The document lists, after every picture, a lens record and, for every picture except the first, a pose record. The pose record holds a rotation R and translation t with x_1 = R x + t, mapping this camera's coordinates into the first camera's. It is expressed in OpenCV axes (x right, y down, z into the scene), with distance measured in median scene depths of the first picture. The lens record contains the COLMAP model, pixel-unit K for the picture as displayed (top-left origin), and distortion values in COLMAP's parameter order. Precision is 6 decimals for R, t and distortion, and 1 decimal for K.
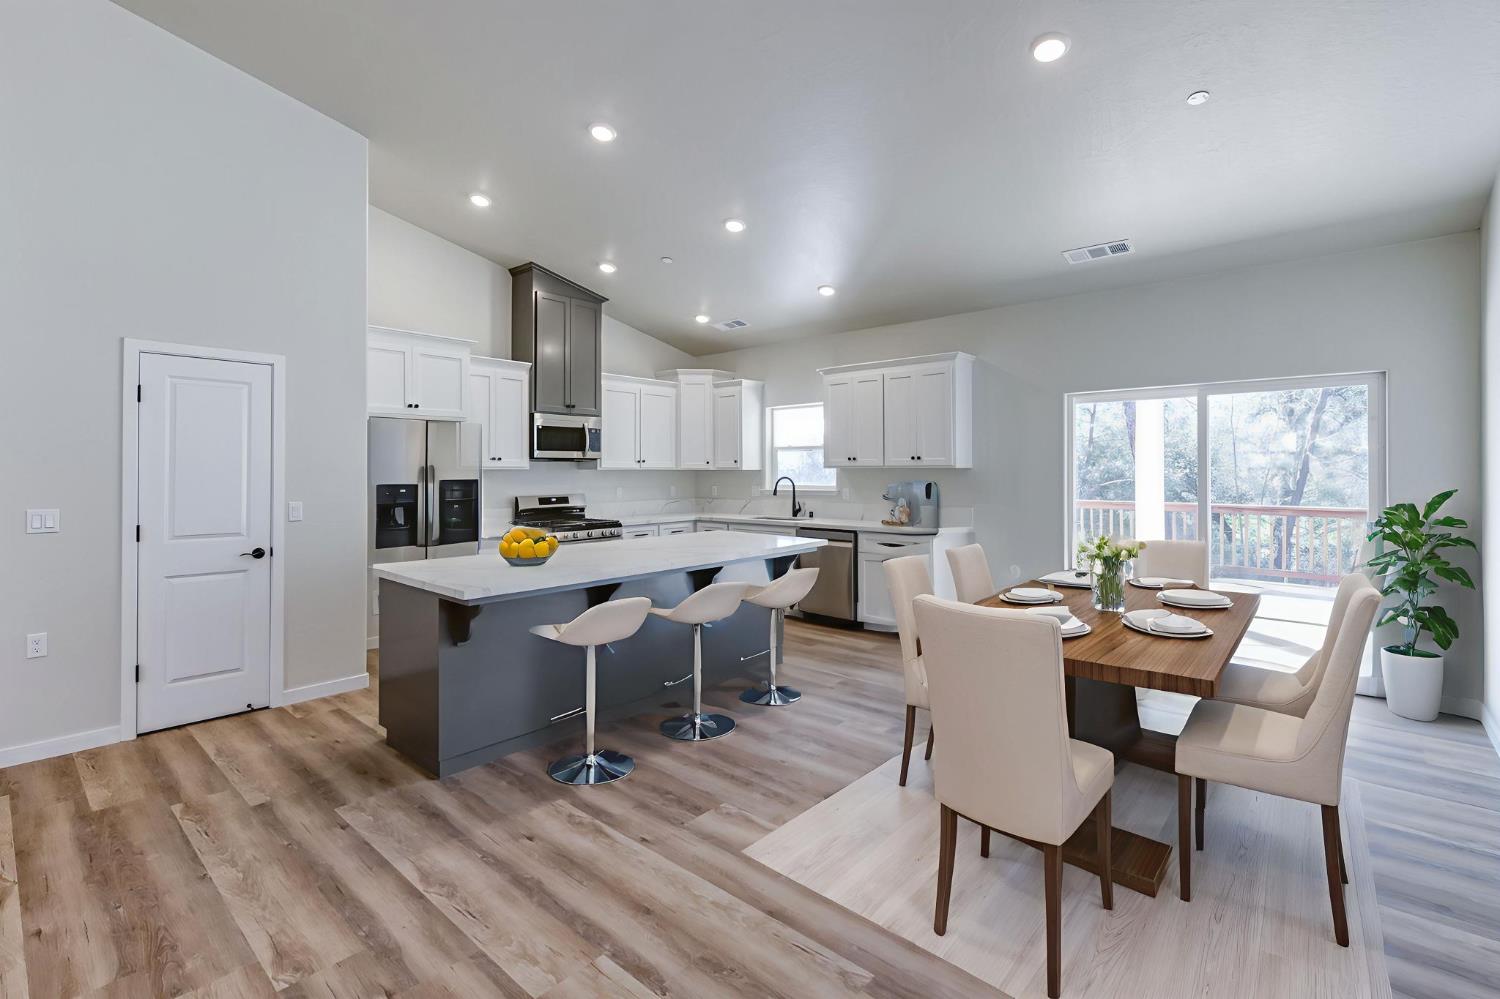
lens RADIAL K [[694.2, 0, 707.0], [0, 694.2, 471.8], [0, 0, 1]] dist [-0.001373, -0.000240]
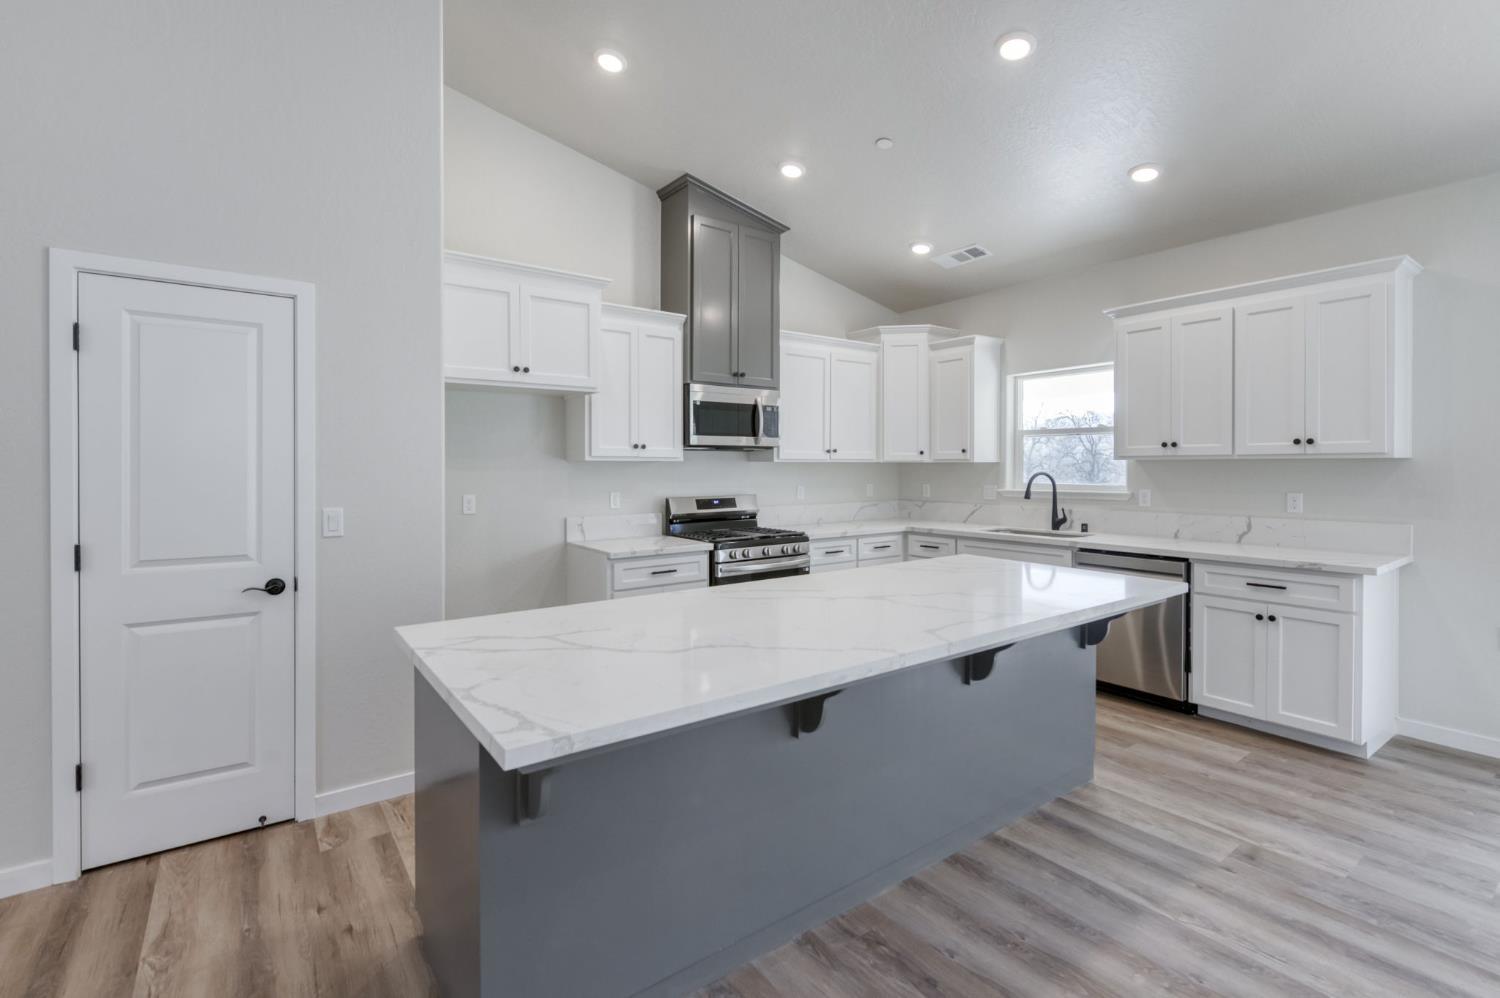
lens RADIAL K [[711.2, 0, 744.6], [0, 711.2, 480.3], [0, 0, 1]] dist [-0.001922, -0.000701]
pose [[0.984723, 0.005155, -0.174050, -0.059802], [-0.001870, 0.999817, 0.019037, 0.002431], [0.174116, -0.018420, 0.984553, 0.262844]]
